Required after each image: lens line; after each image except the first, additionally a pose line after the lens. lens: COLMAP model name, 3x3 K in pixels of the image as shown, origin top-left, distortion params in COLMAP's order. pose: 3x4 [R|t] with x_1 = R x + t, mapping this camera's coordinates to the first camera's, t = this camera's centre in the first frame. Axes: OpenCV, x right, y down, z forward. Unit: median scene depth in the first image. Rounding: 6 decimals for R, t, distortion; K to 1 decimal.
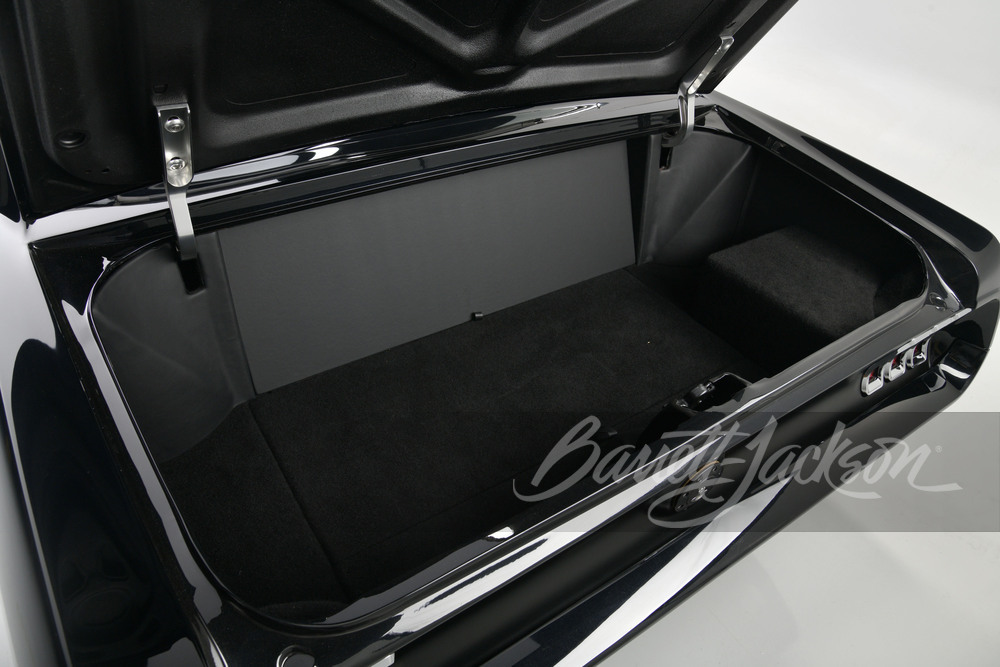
lens RADIAL K [[683.7, 0, 500.0], [0, 683.7, 333.5], [0, 0, 1]] dist [-0.093351, 0.051872]
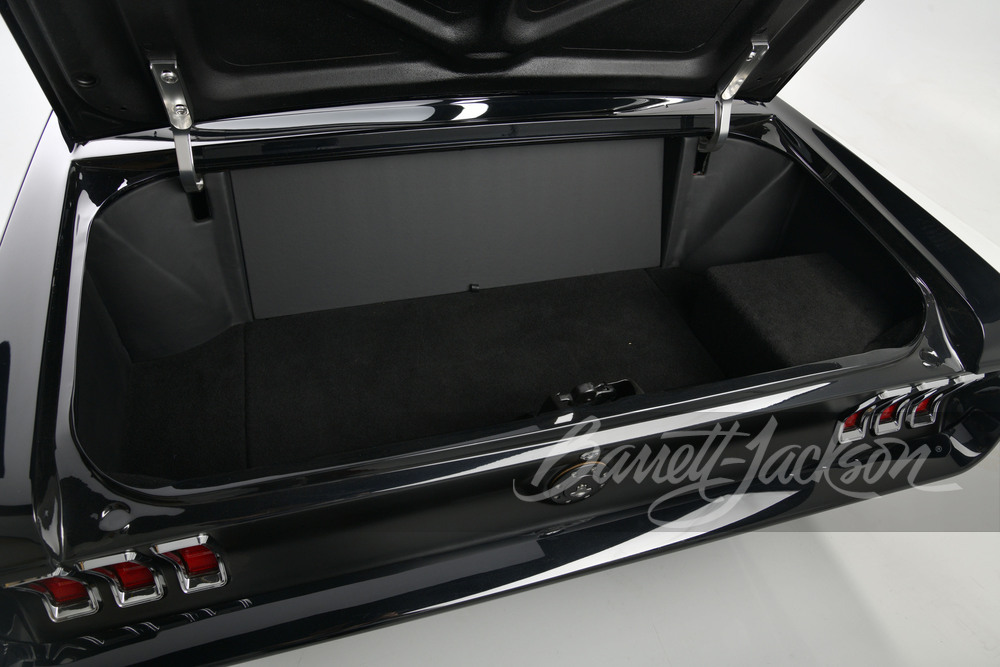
lens RADIAL K [[683.7, 0, 500.0], [0, 683.7, 333.5], [0, 0, 1]] dist [-0.093351, 0.051872]
pose [[0.952174, 0.188827, -0.240228, 0.297031], [-0.182573, 0.982008, 0.048241, -0.015978], [0.245015, -0.002075, 0.969517, -0.012662]]
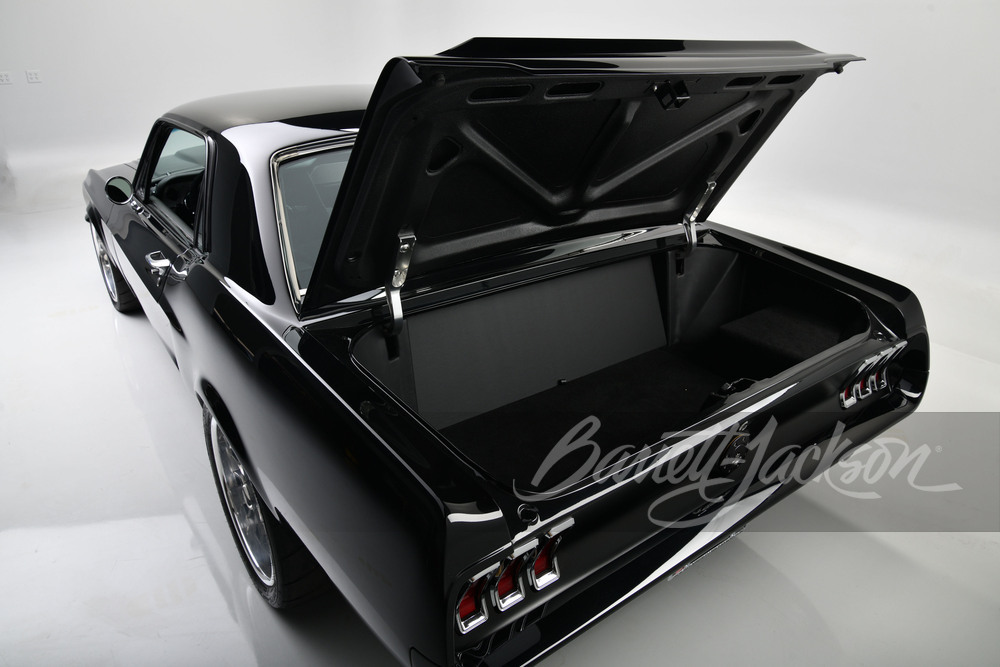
lens RADIAL K [[683.7, 0, 500.0], [0, 683.7, 333.5], [0, 0, 1]] dist [-0.093351, 0.051872]
pose [[0.996970, -0.077698, -0.003758, -0.162985], [0.074618, 0.968868, -0.236064, 0.219363], [0.021983, 0.235068, 0.971730, -0.429531]]
